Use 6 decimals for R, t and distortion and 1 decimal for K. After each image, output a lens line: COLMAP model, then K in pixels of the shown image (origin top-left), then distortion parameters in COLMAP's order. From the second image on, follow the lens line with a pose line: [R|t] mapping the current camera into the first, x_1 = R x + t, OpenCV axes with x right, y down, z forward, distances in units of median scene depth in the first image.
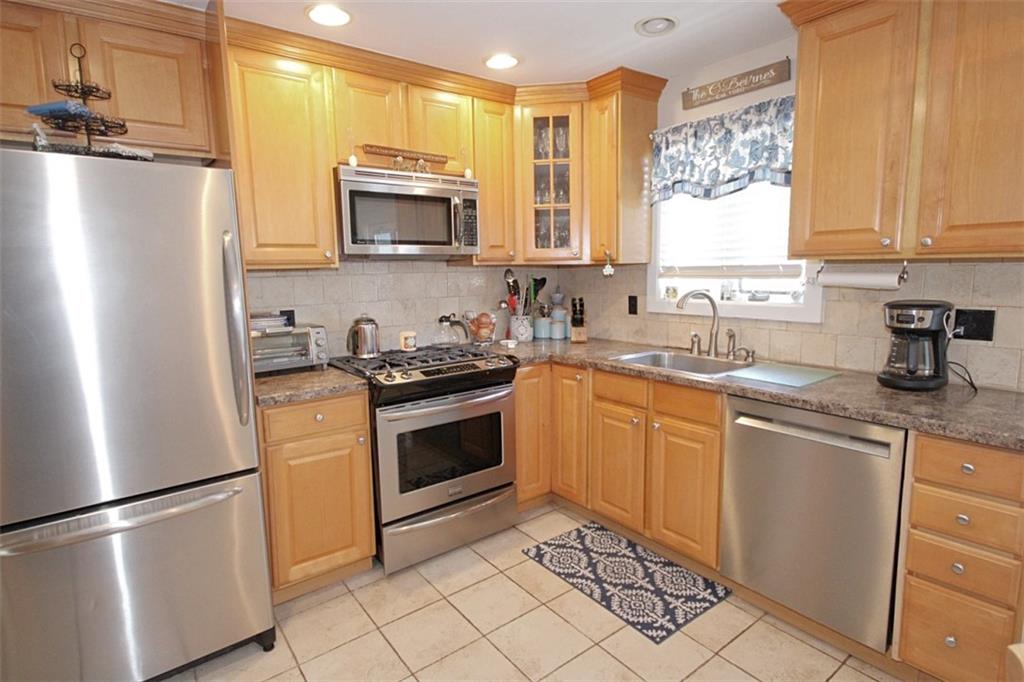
lens RADIAL K [[526.4, 0, 515.1], [0, 526.4, 338.8], [0, 0, 1]] dist [-0.000607, -0.000563]
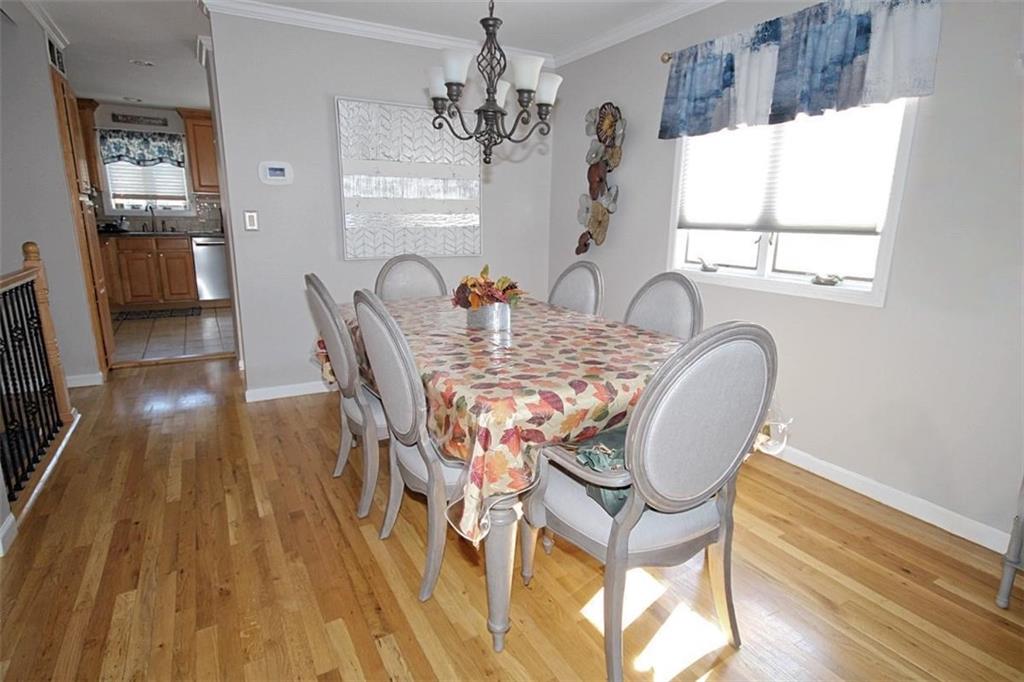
lens RADIAL K [[549.8, 0, 512.0], [0, 549.8, 341.0], [0, 0, 1]] dist [0.011120, -0.001889]
pose [[0.150629, -0.203955, 0.967323, -2.075512], [0.114808, 0.975475, 0.187797, 0.247469], [-0.981901, 0.082769, 0.170351, -1.081307]]
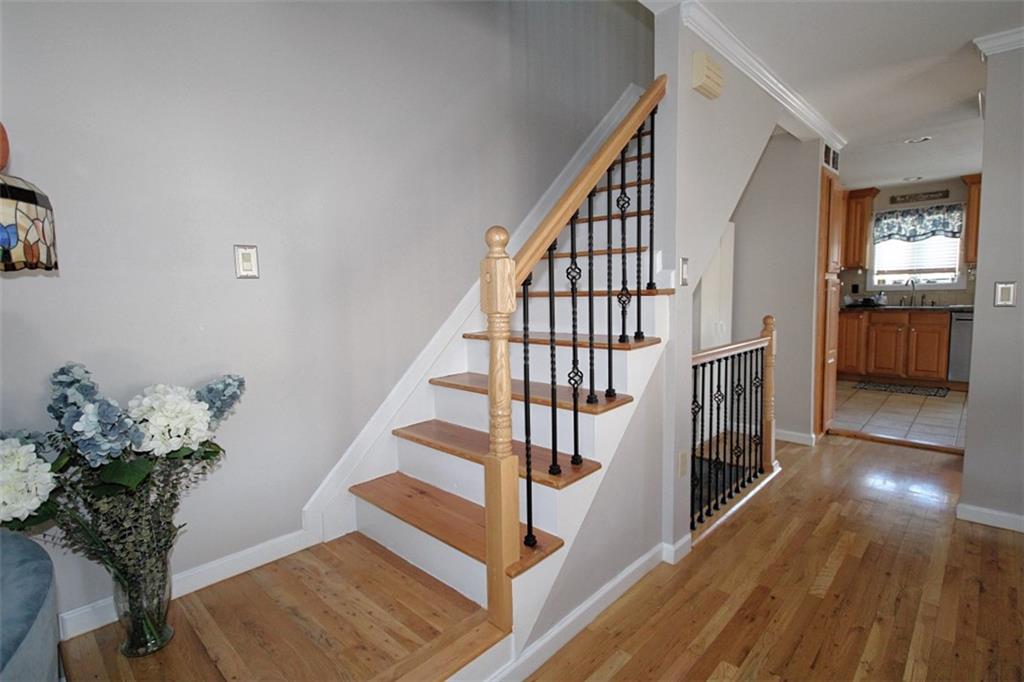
lens RADIAL K [[502.8, 0, 509.6], [0, 502.8, 338.7], [0, 0, 1]] dist [0.005282, -0.000981]
pose [[0.989302, -0.020140, 0.144483, -1.889970], [0.026478, 0.998764, -0.042074, 0.241942], [-0.143457, 0.045450, 0.988612, -1.066107]]
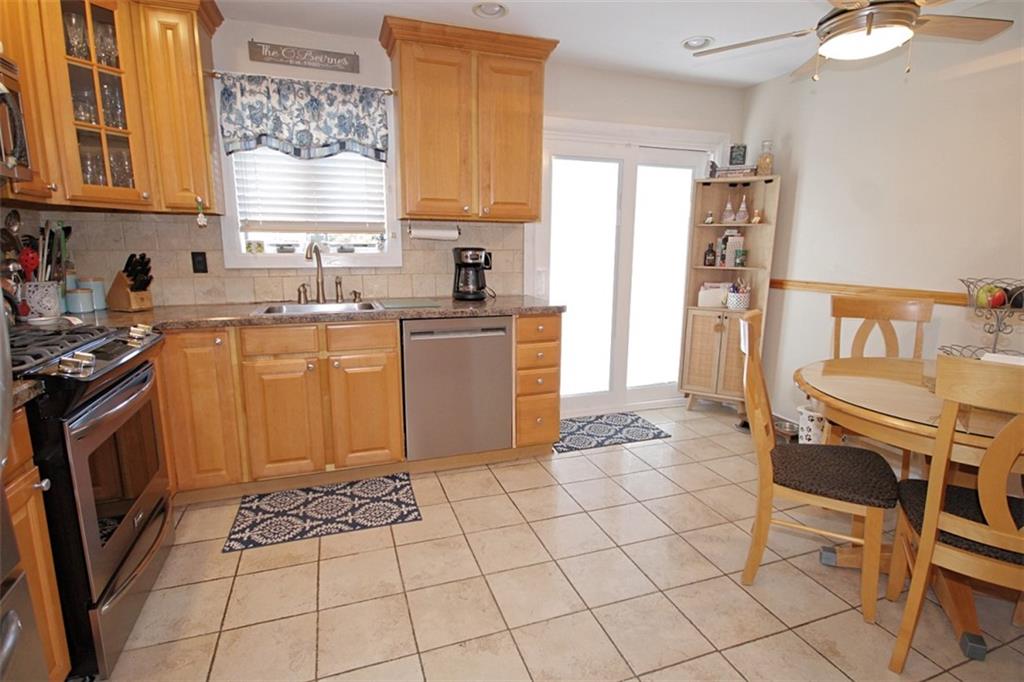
lens RADIAL K [[502.8, 0, 509.6], [0, 502.8, 338.7], [0, 0, 1]] dist [0.005282, -0.000981]
pose [[0.314488, -0.154074, 0.936674, -0.550107], [0.114947, 0.985660, 0.123538, 0.023707], [-0.942276, 0.068816, 0.327688, 0.291484]]
